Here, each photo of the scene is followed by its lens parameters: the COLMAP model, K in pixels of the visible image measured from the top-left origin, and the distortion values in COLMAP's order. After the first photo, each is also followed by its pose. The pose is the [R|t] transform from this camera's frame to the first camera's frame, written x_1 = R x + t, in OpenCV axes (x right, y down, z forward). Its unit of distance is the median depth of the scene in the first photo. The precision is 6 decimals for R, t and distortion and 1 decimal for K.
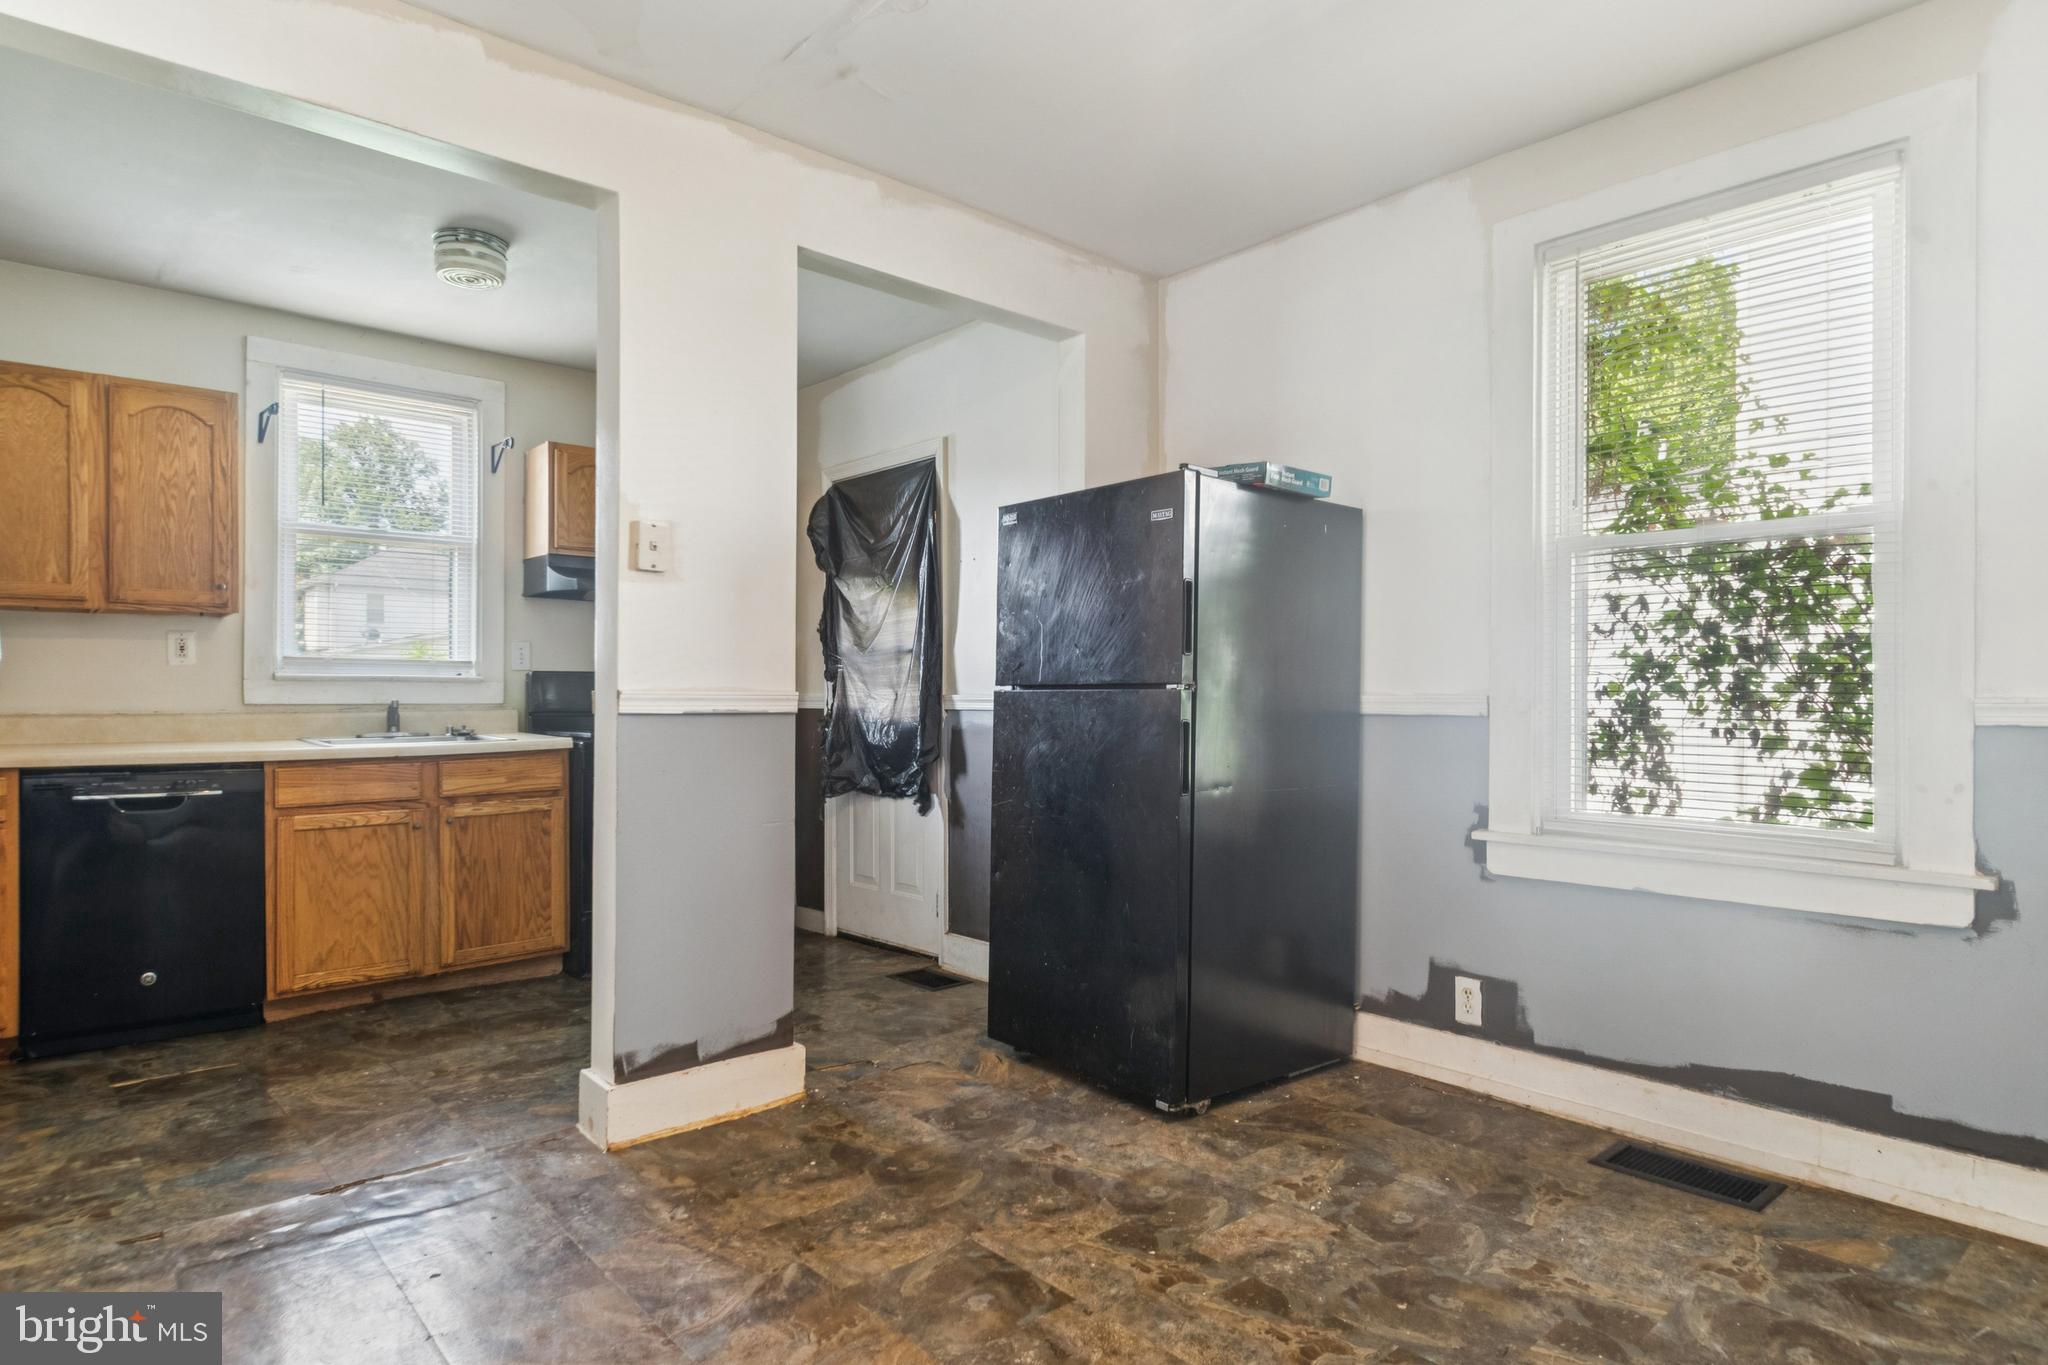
lens RADIAL K [[1185.6, 0, 1024.0], [0, 1185.6, 682.5], [0, 0, 1]] dist [0.000204, 0.000064]
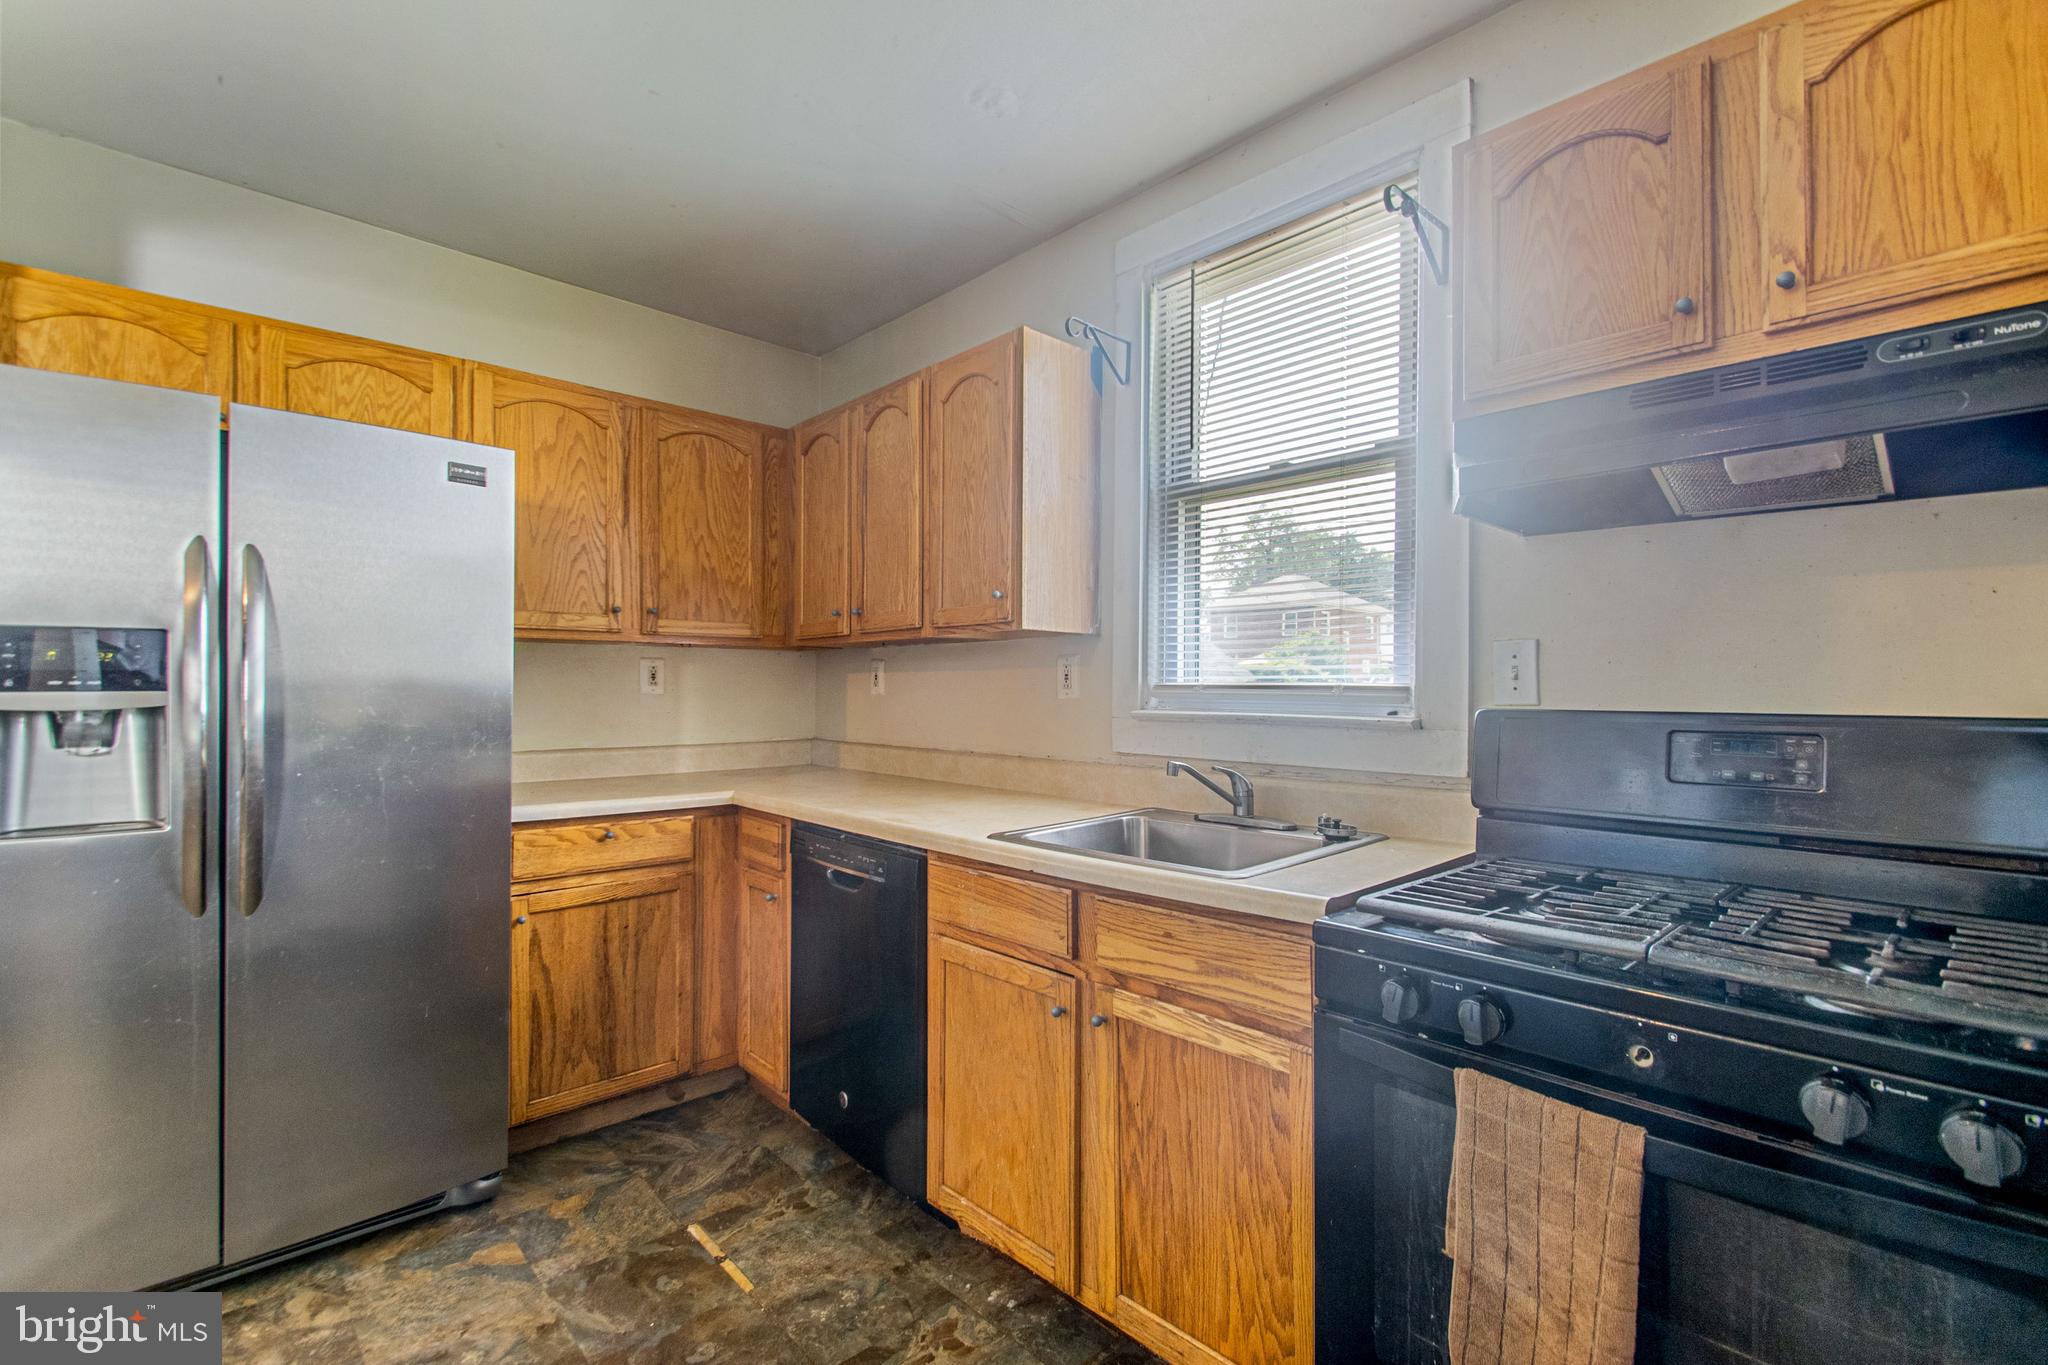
lens RADIAL K [[910.5, 0, 1024.0], [0, 910.5, 682.5], [0, 0, 1]] dist [0.001525, -0.000066]
pose [[0.027566, -0.008760, -0.999582, -0.106241], [0.005152, 0.999950, -0.008621, -0.020343], [0.999607, -0.004912, 0.027610, 0.951978]]
